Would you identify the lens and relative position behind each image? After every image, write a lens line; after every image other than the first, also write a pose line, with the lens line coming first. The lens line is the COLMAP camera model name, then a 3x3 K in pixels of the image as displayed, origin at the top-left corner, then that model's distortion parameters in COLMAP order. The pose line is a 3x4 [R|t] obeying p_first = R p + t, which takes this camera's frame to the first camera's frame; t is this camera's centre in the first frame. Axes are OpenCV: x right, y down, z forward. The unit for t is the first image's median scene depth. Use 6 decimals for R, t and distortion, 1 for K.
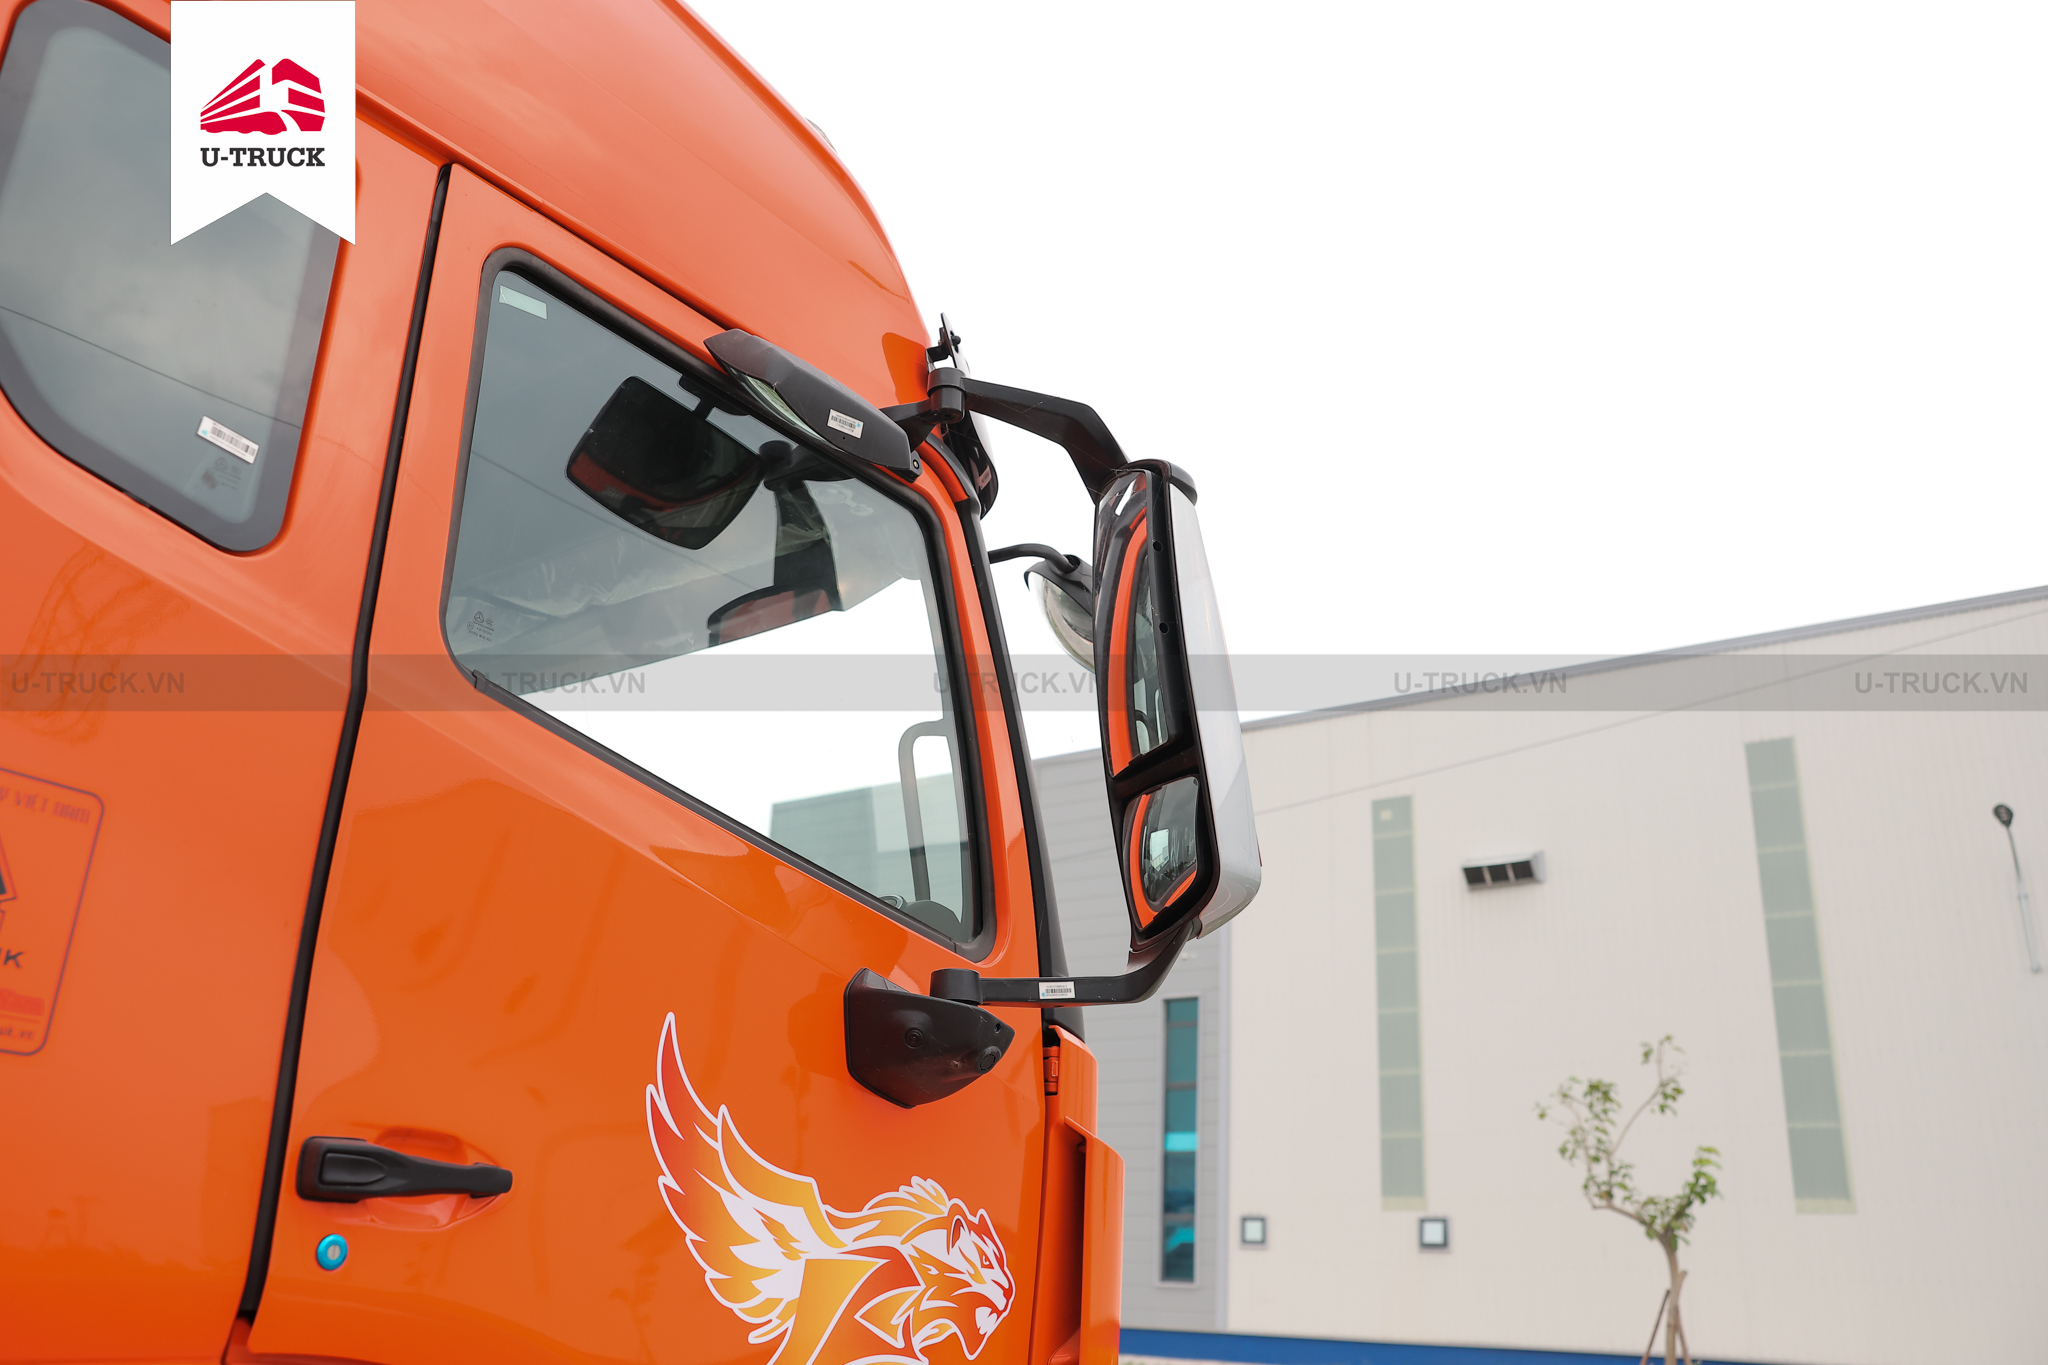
lens RADIAL K [[1634.0, 0, 1042.1], [0, 1634.0, 682.8], [0, 0, 1]] dist [-0.118966, 0.136701]
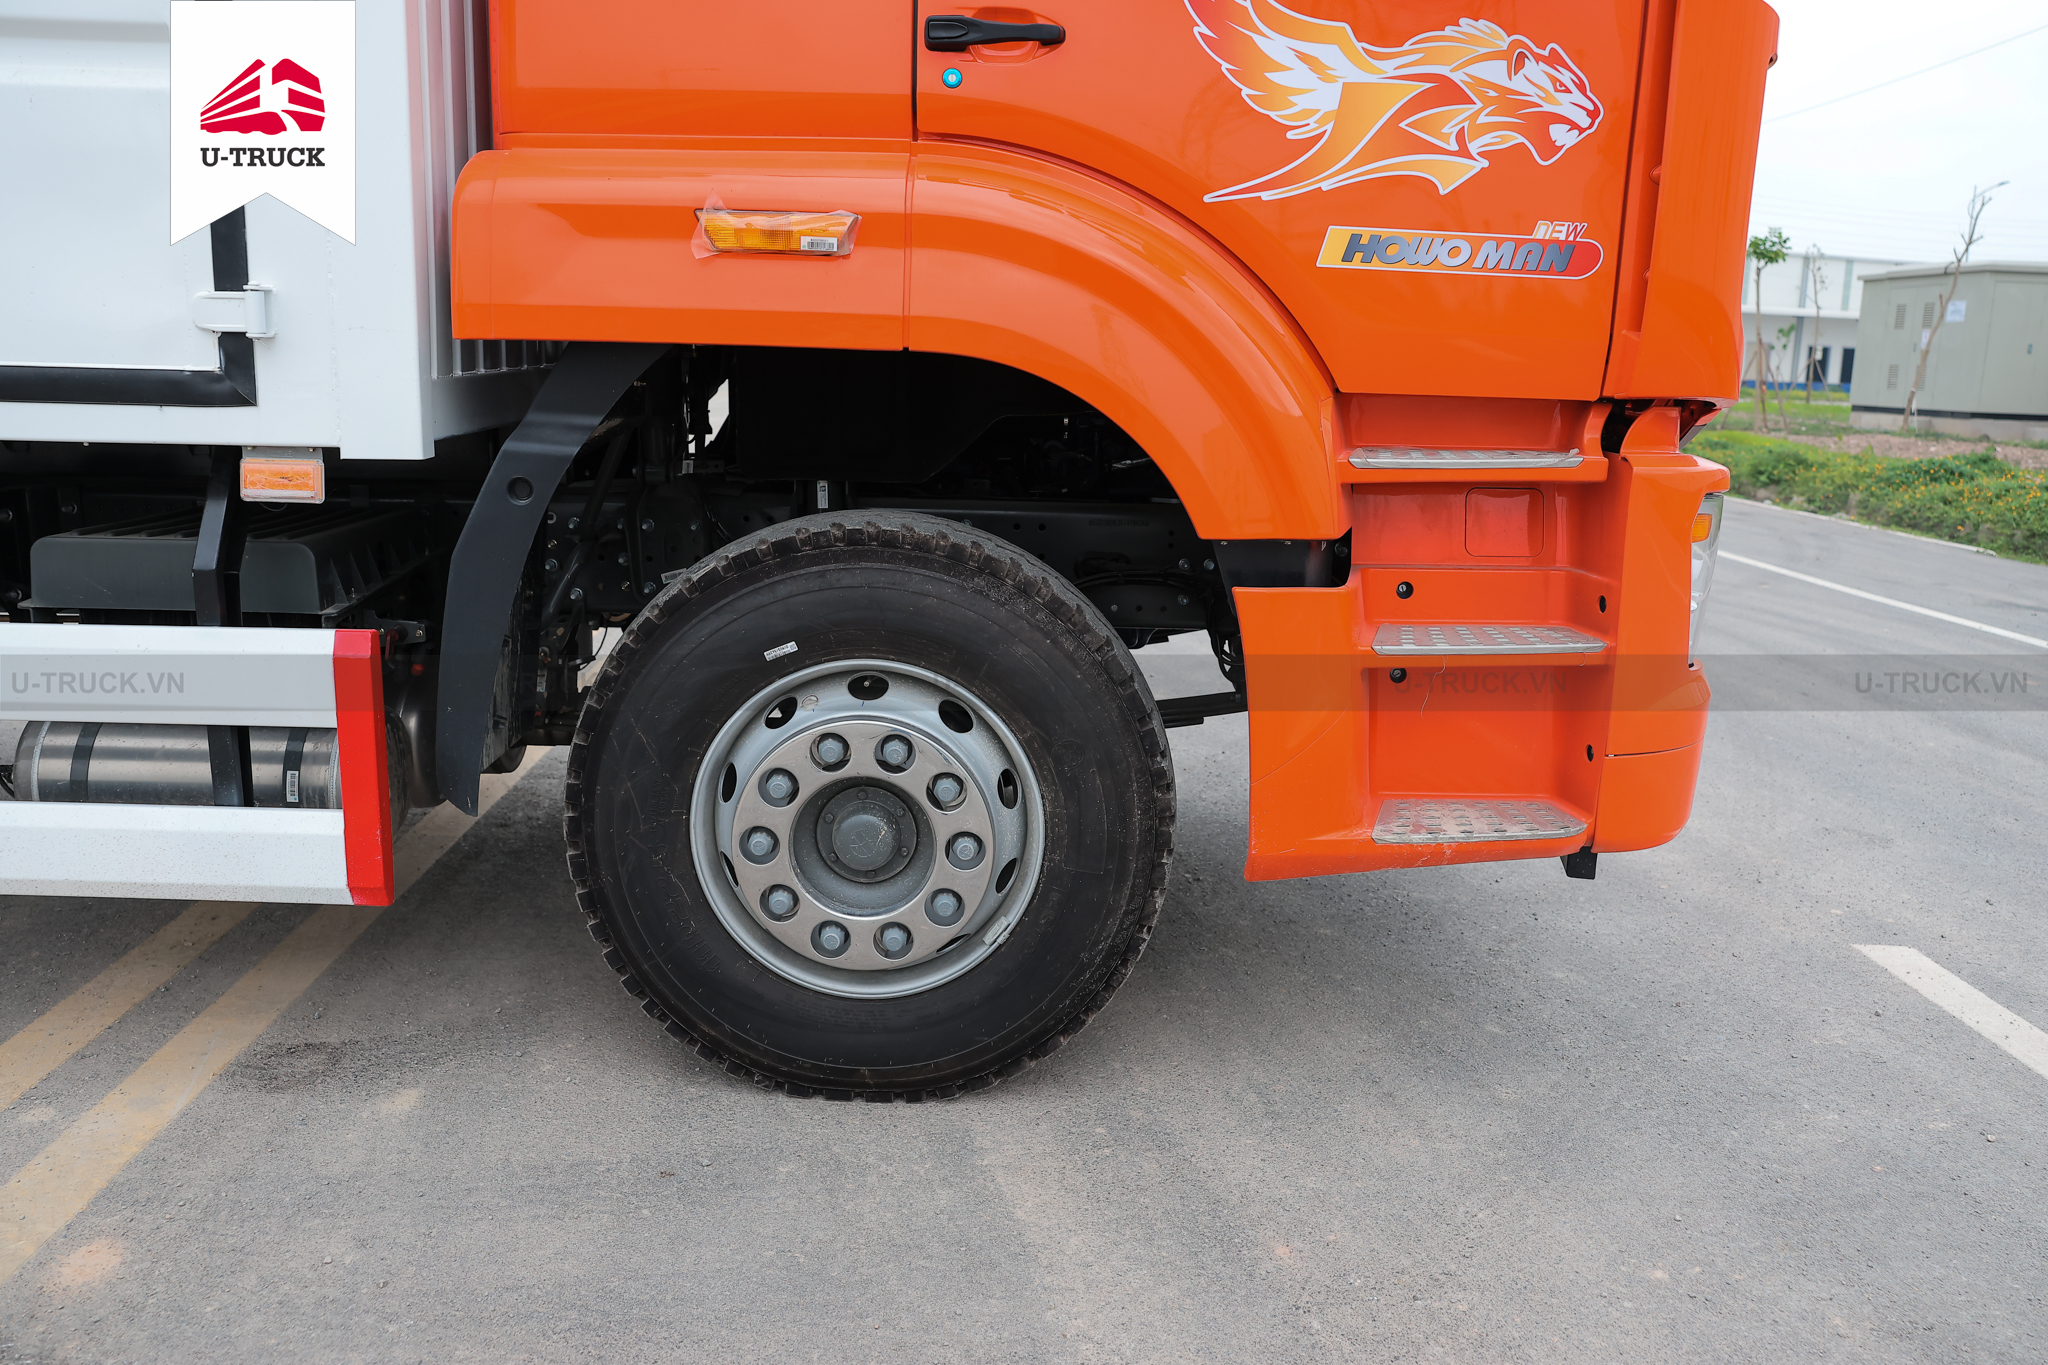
lens RADIAL K [[1634.0, 0, 1042.1], [0, 1634.0, 682.8], [0, 0, 1]] dist [-0.118966, 0.136701]
pose [[0.595547, 0.134160, -0.792038, 0.779043], [0.276876, 0.891262, 0.359154, 0.224942], [0.754098, -0.433189, 0.493643, -0.093678]]
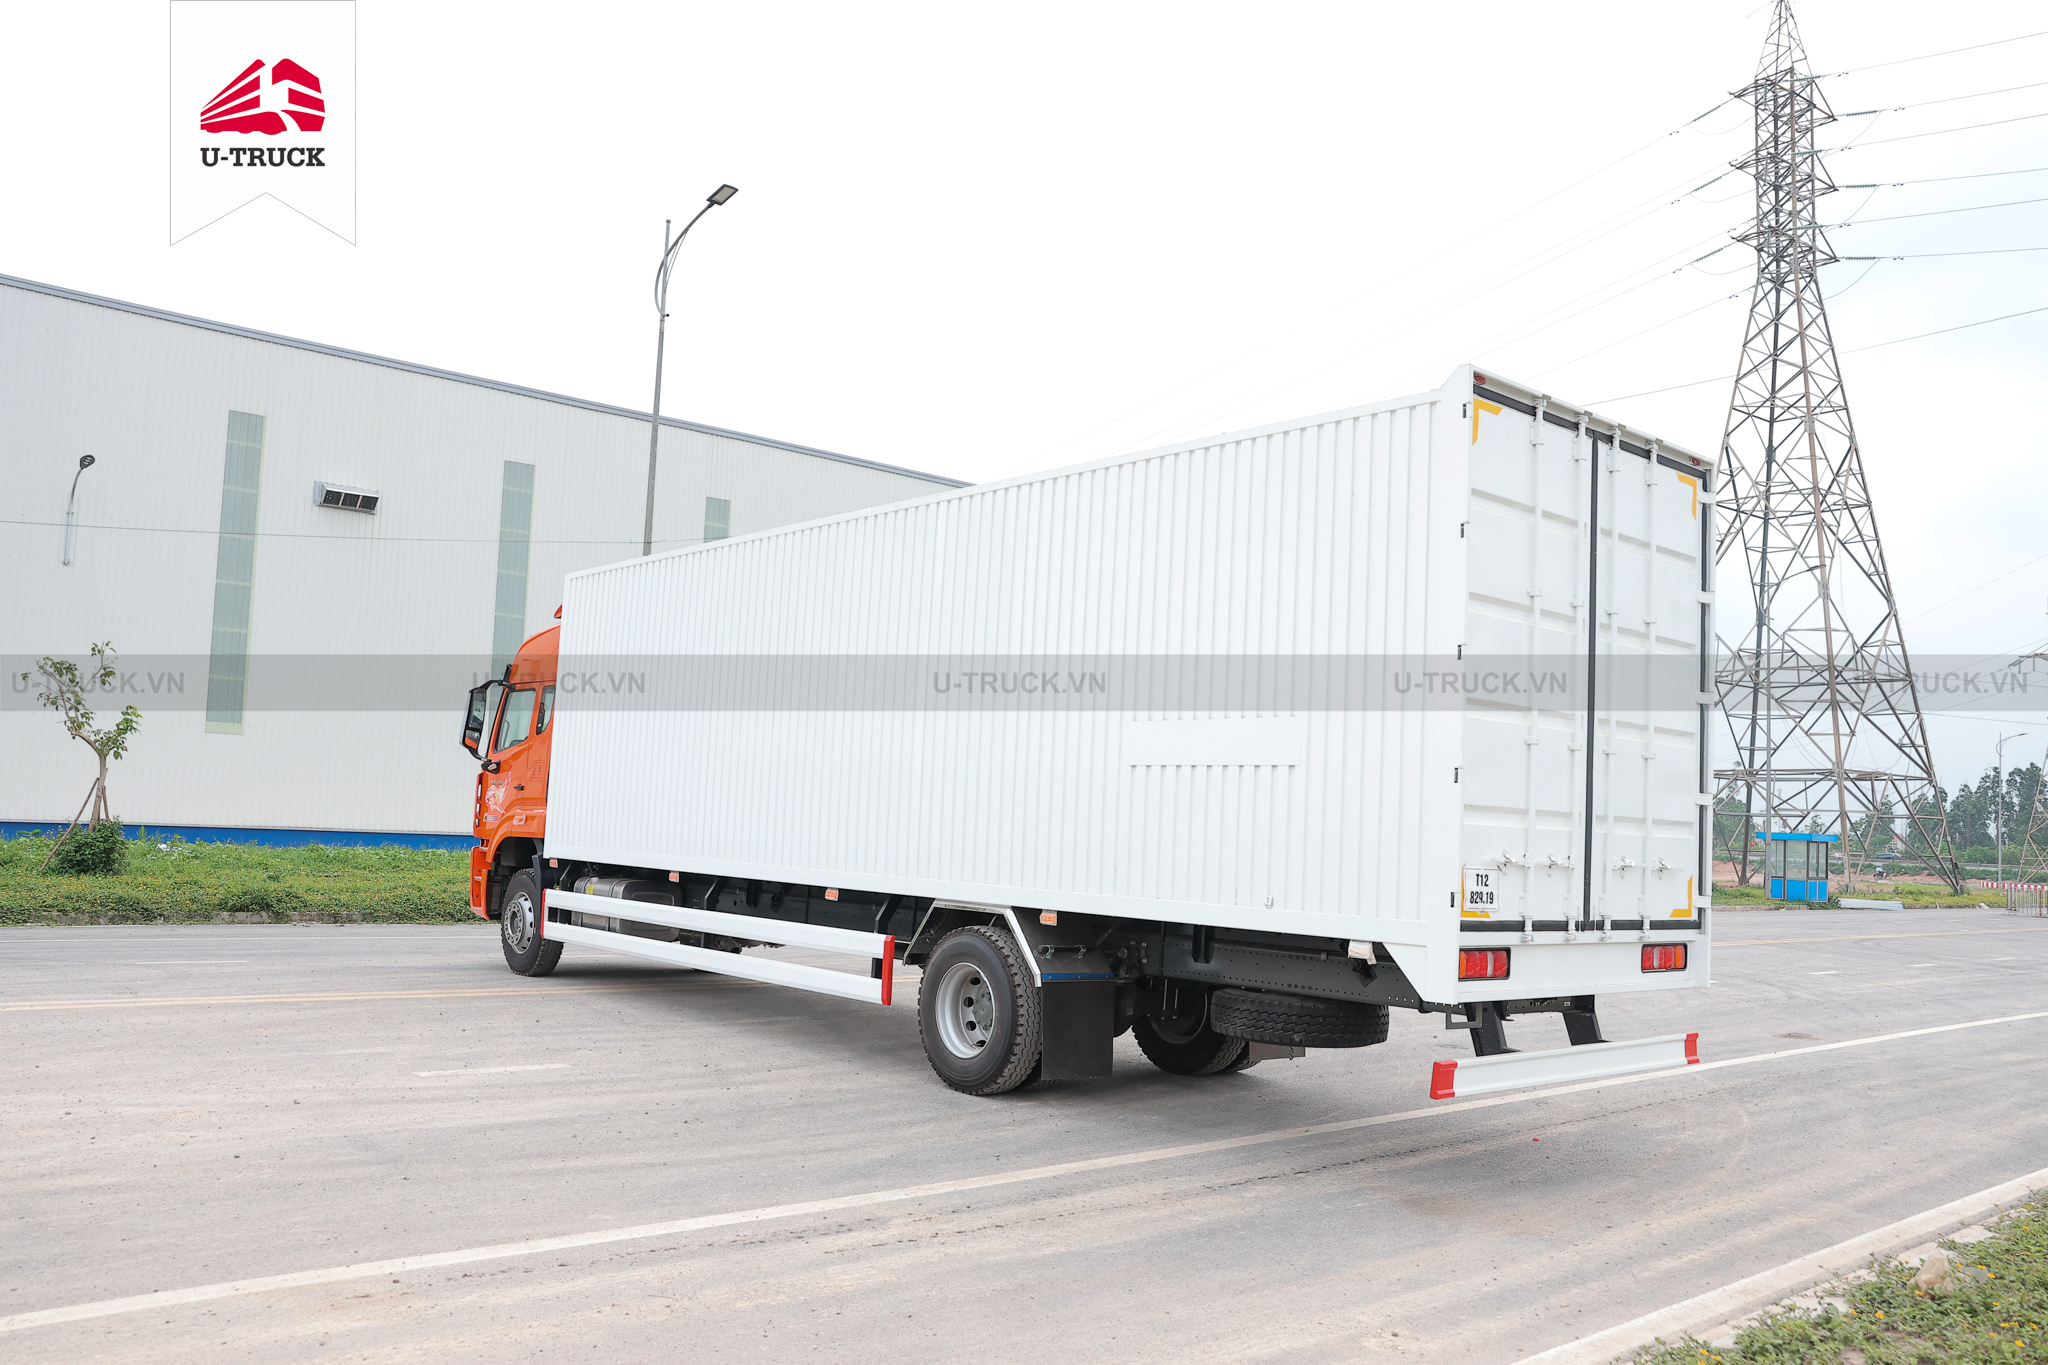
lens RADIAL K [[1644.1, 0, 1026.5], [0, 1644.1, 697.6], [0, 0, 1]] dist [-0.110032, 0.127538]
pose [[0.232106, 0.042996, 0.971740, -8.466008], [-0.362881, 0.930724, 0.045495, -1.280382], [-0.902465, -0.363186, 0.231629, -2.565746]]
